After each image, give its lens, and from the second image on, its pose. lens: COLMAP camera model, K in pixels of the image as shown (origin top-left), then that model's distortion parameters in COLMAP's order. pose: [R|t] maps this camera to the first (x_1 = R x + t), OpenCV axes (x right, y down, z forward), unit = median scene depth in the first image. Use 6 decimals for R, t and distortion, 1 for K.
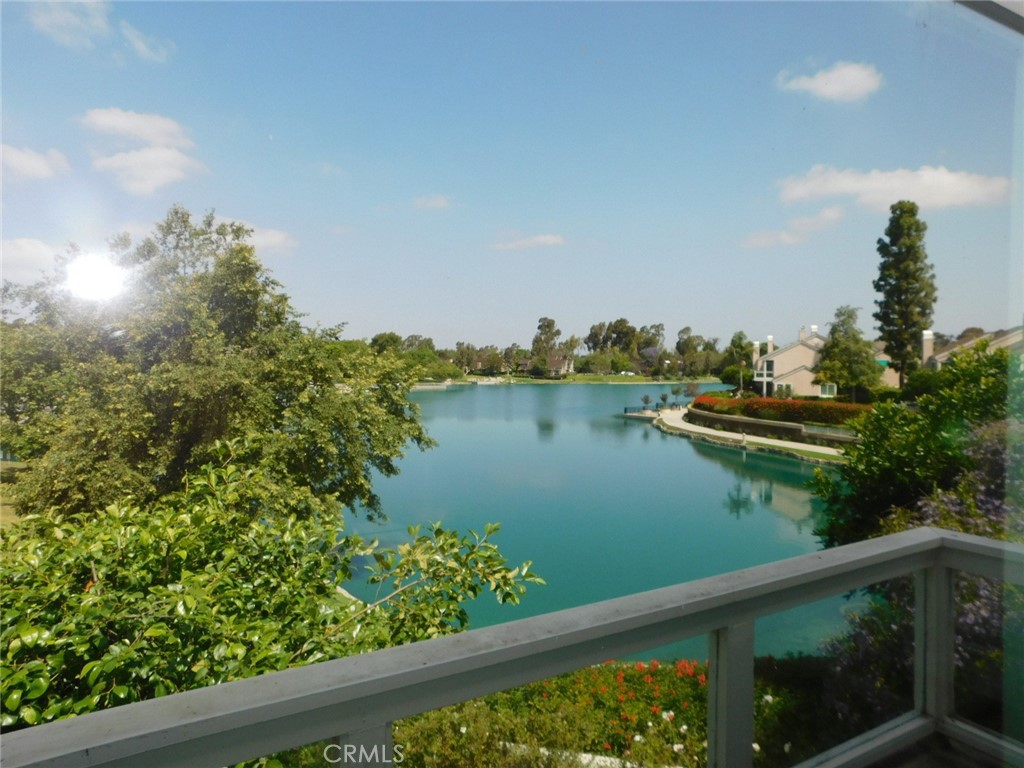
lens RADIAL K [[681.6, 0, 516.0], [0, 681.6, 378.0], [0, 0, 1]] dist [-0.045653, 0.041677]
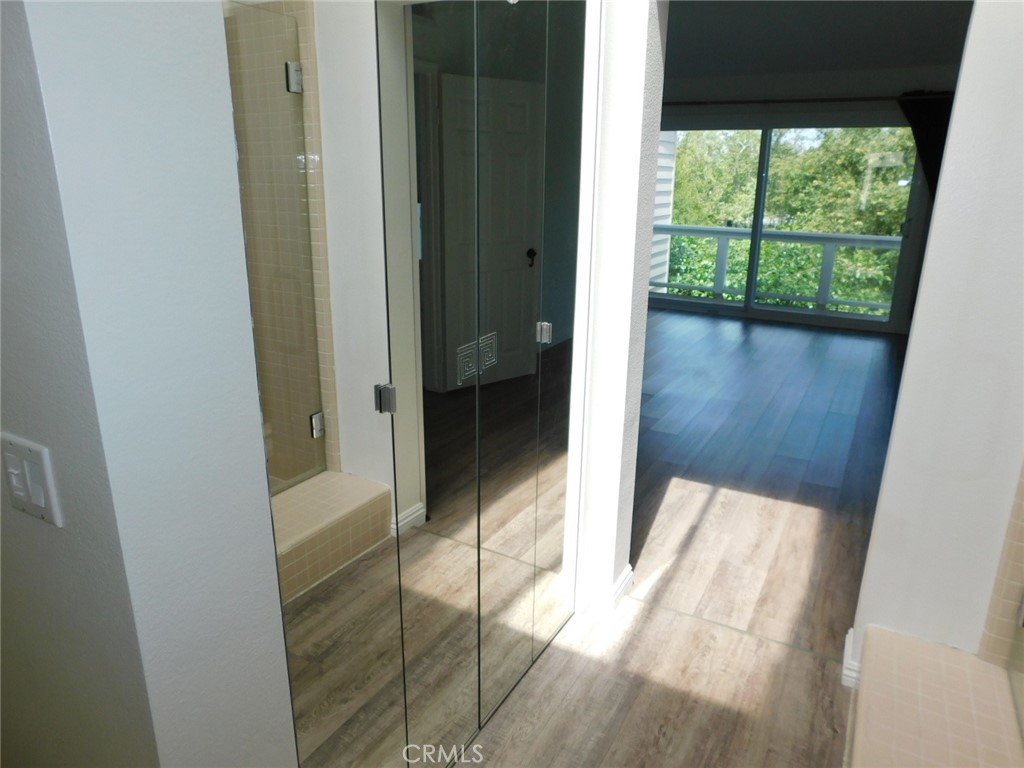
lens RADIAL K [[681.6, 0, 516.0], [0, 681.6, 378.0], [0, 0, 1]] dist [-0.045653, 0.041677]
pose [[0.499622, 0.254376, -0.828052, 0.226671], [-0.040098, 0.961678, 0.271232, 0.013430], [0.865315, -0.102311, 0.490676, -0.194168]]
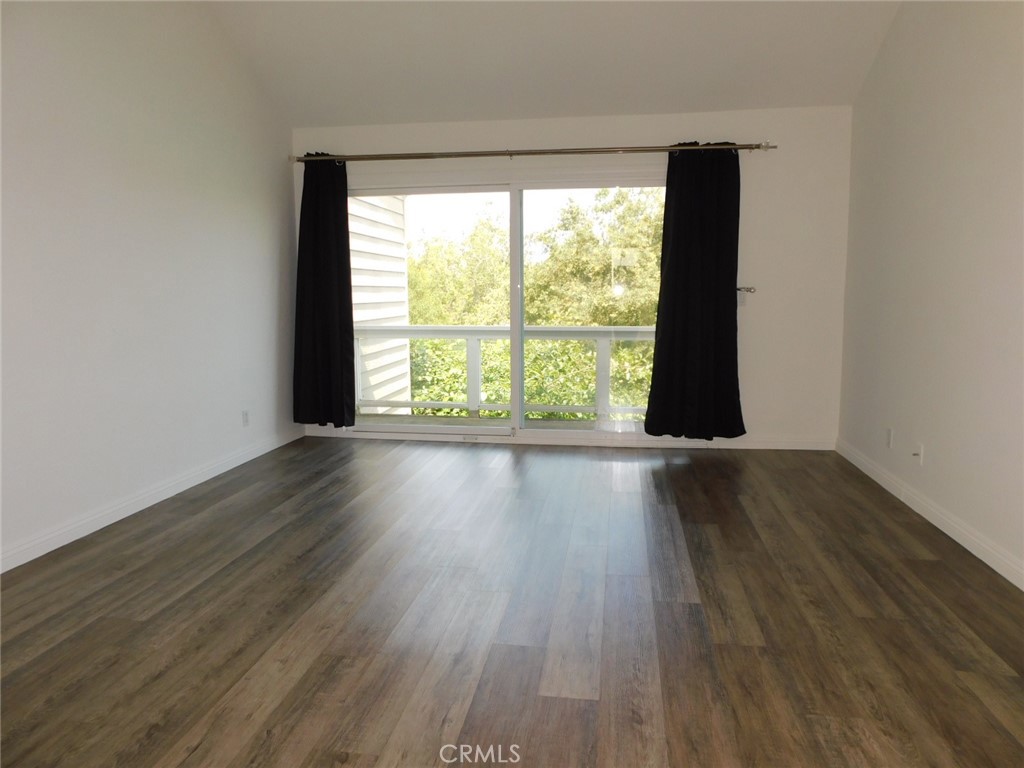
lens RADIAL K [[681.6, 0, 516.0], [0, 681.6, 378.0], [0, 0, 1]] dist [-0.045653, 0.041677]
pose [[0.773549, 0.079196, -0.628769, 0.163188], [-0.019265, 0.994641, 0.101577, 0.021385], [0.633444, -0.066461, 0.770929, -0.128259]]
